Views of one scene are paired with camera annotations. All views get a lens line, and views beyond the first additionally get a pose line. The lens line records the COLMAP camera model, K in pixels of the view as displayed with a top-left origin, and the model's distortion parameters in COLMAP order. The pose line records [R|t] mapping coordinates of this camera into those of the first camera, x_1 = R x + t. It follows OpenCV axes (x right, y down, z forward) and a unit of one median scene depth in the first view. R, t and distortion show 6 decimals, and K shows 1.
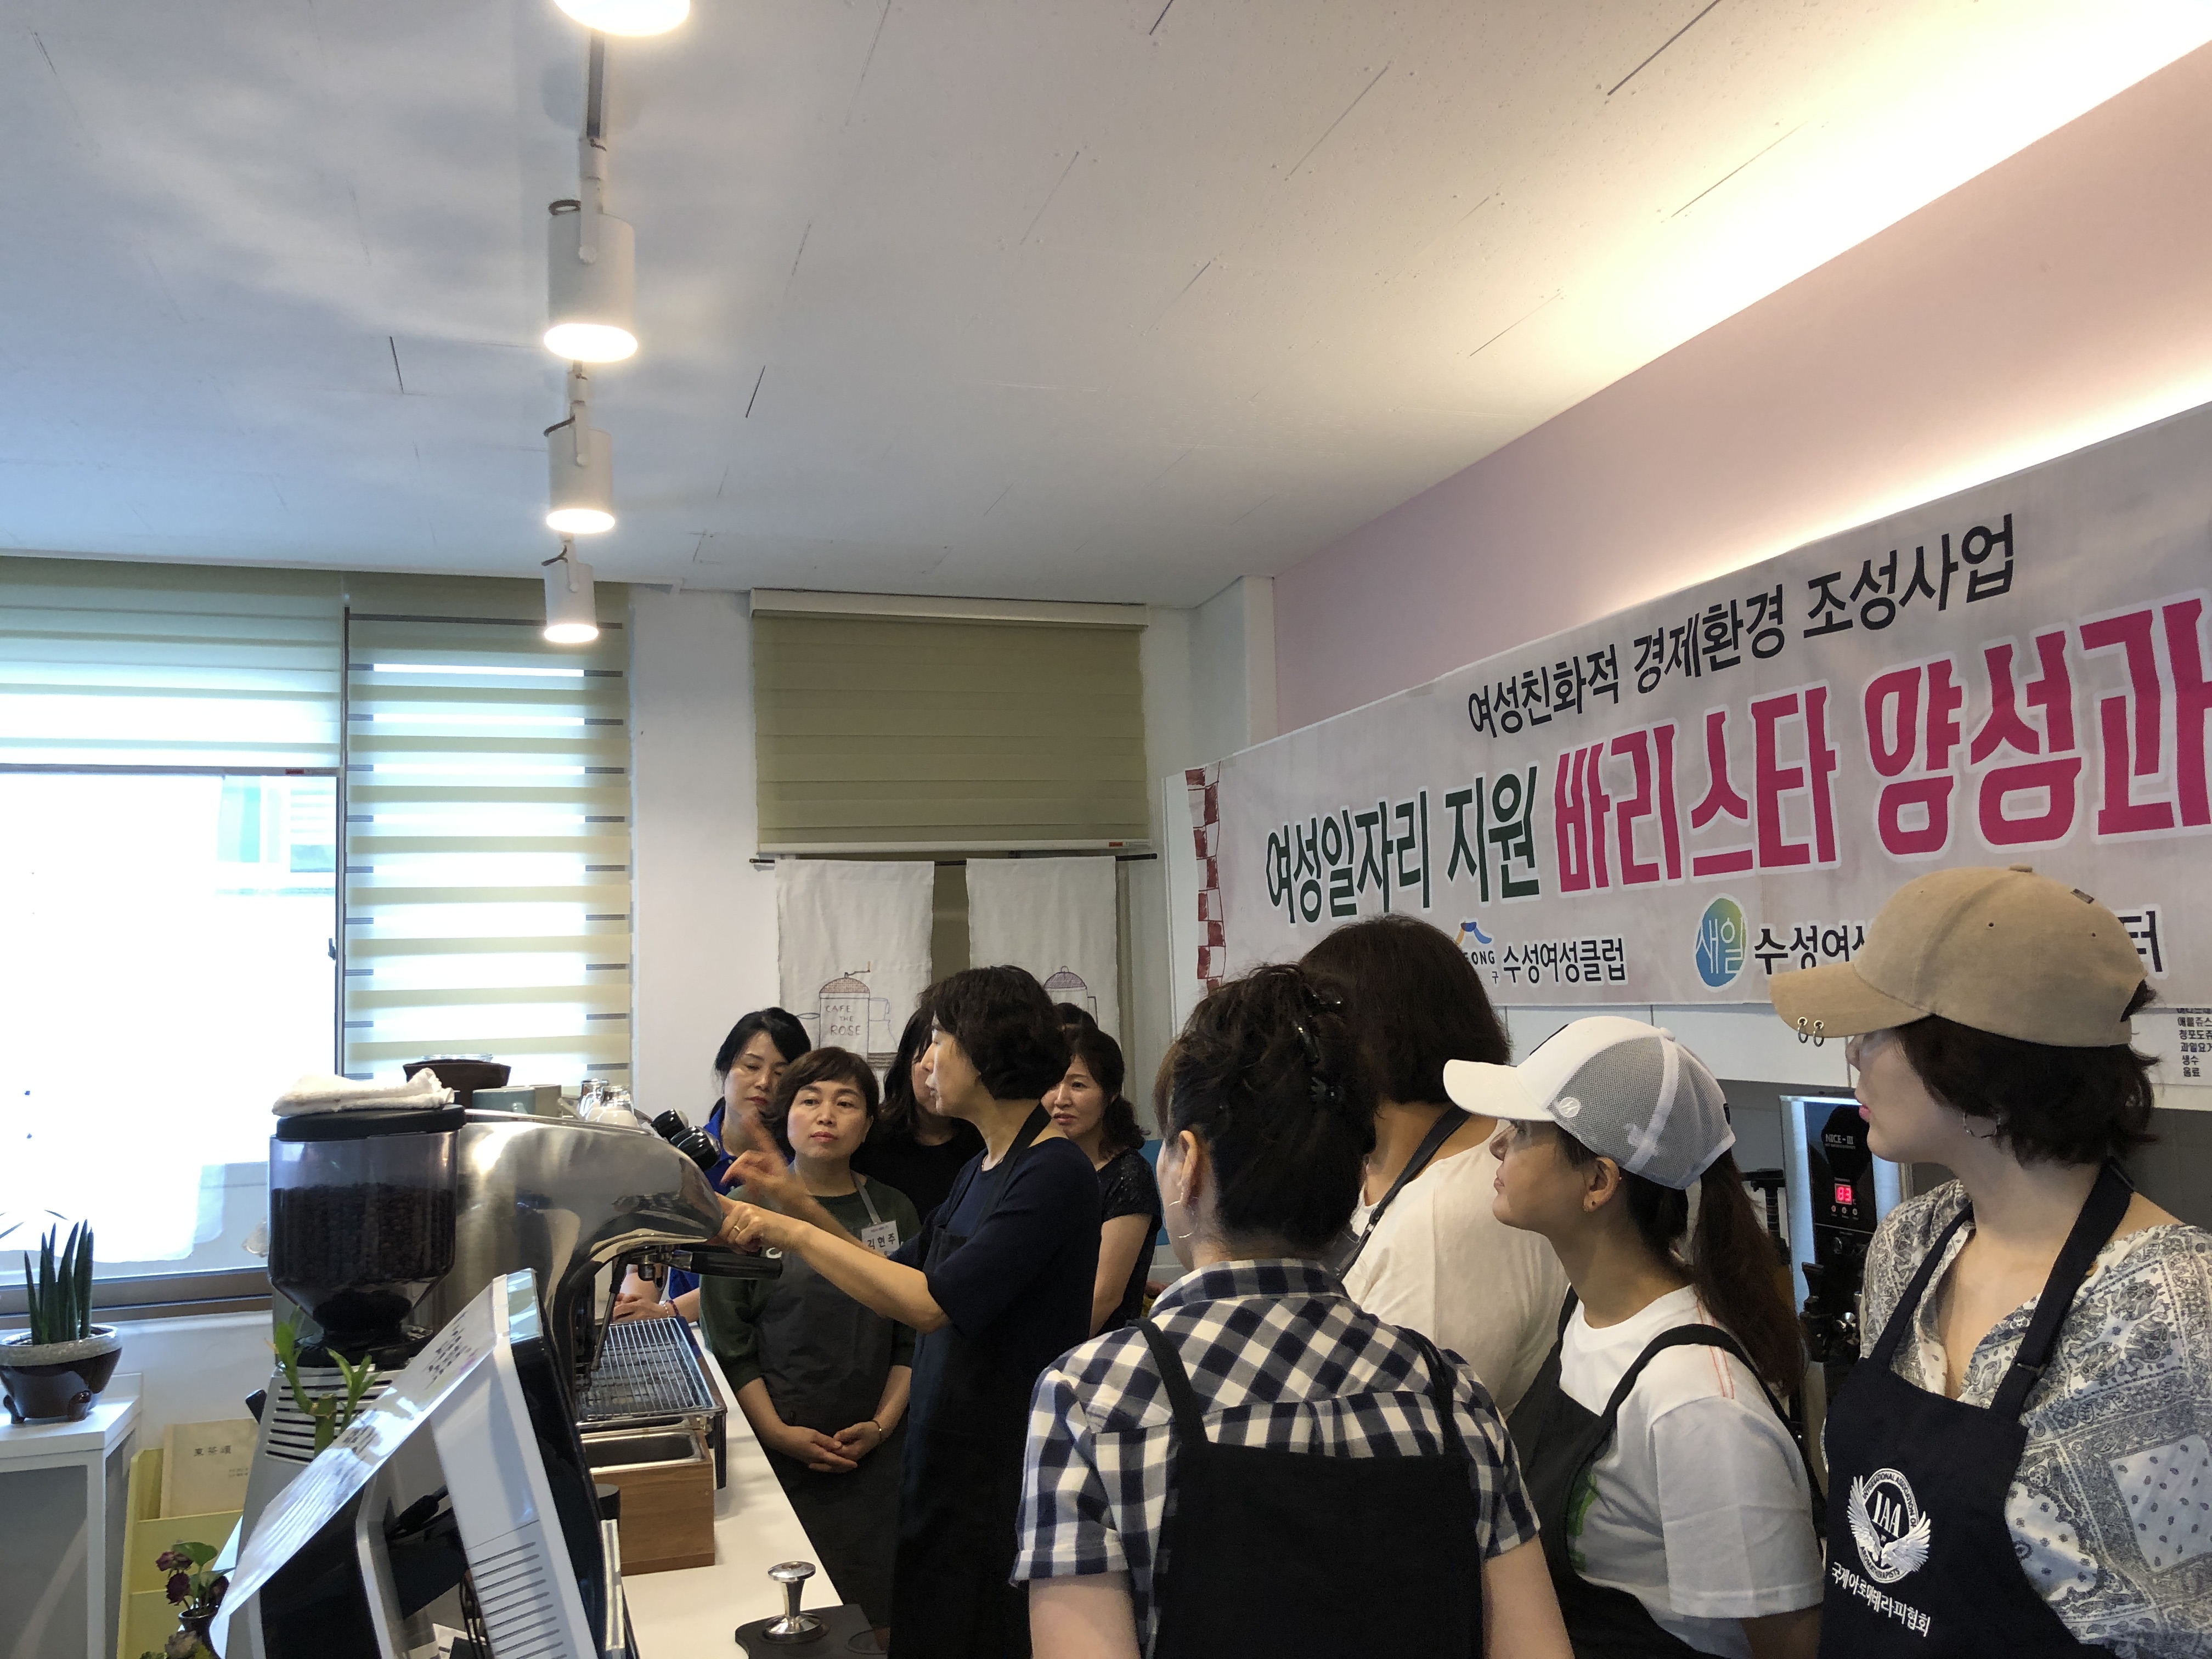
lens RADIAL K [[1846.1, 0, 1105.2], [0, 1846.1, 822.8], [0, 0, 1]] dist [0.105228, 0.000674]
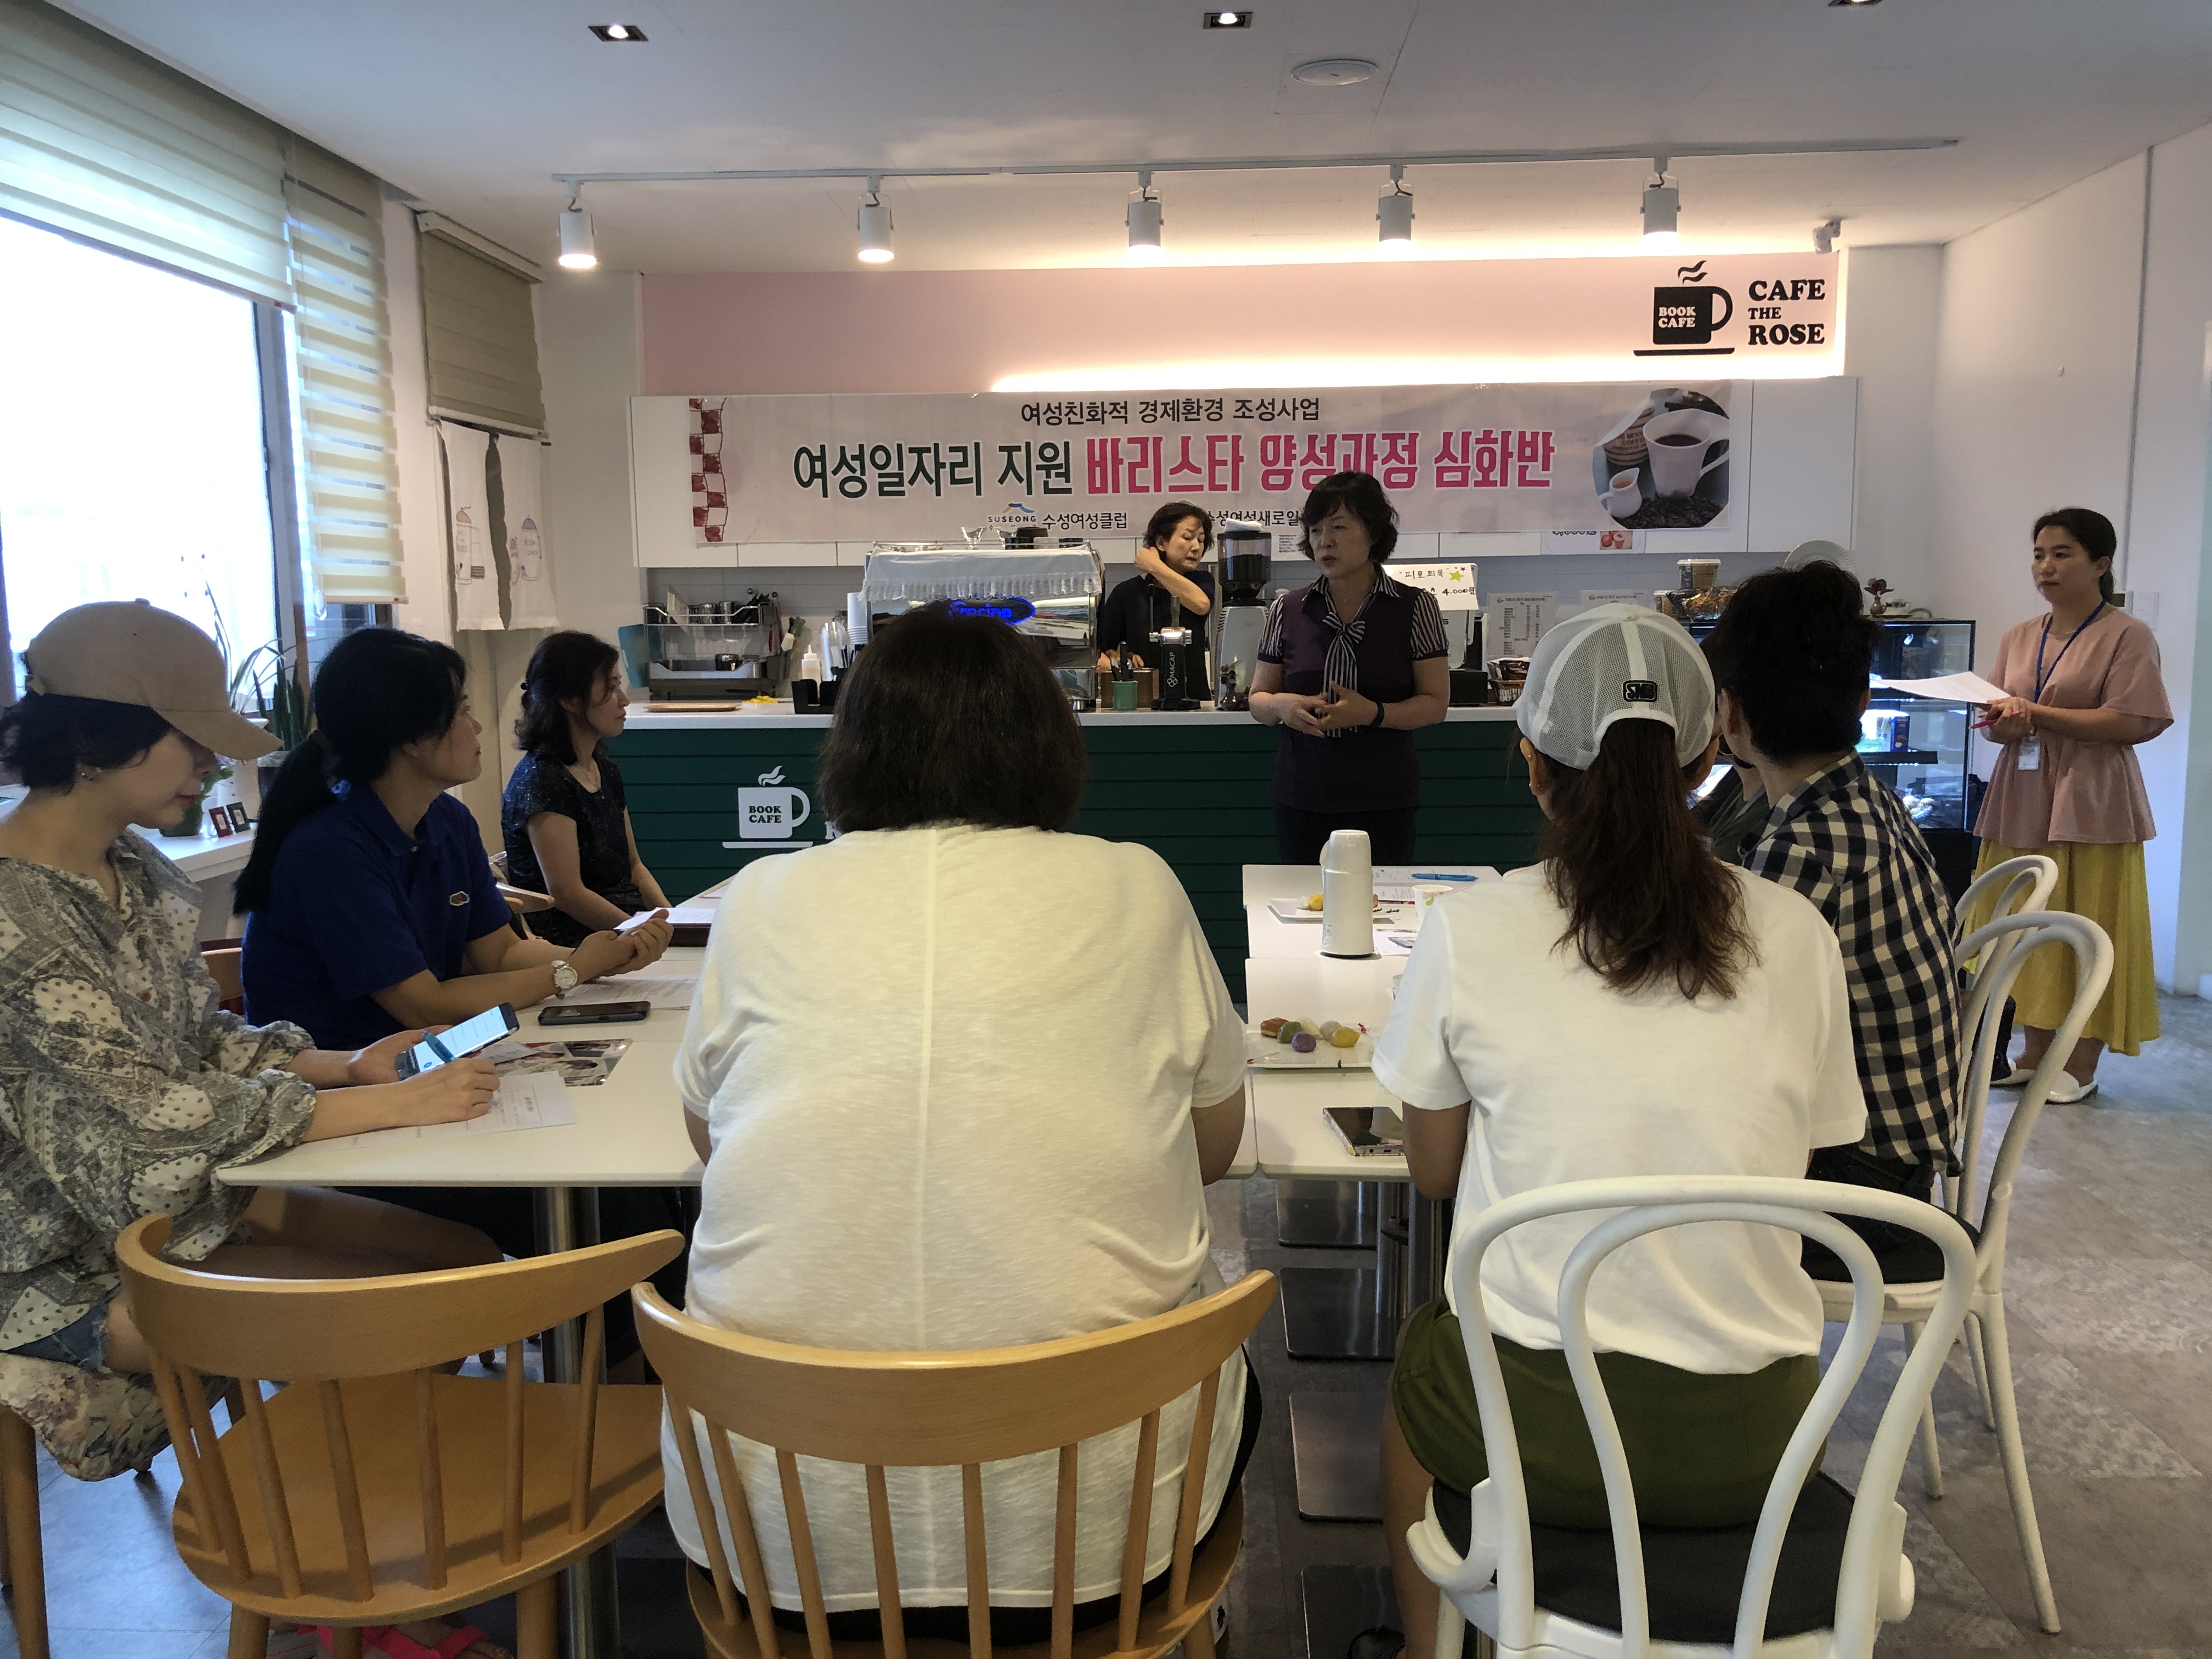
lens RADIAL K [[1846.1, 0, 1104.4], [0, 1846.1, 833.3], [0, 0, 1]] dist [0.105228, 0.000674]
pose [[0.351507, -0.097618, 0.931082, -2.304920], [-0.084003, 0.987248, 0.135220, 0.161176], [-0.932409, -0.125744, 0.338824, 0.046408]]
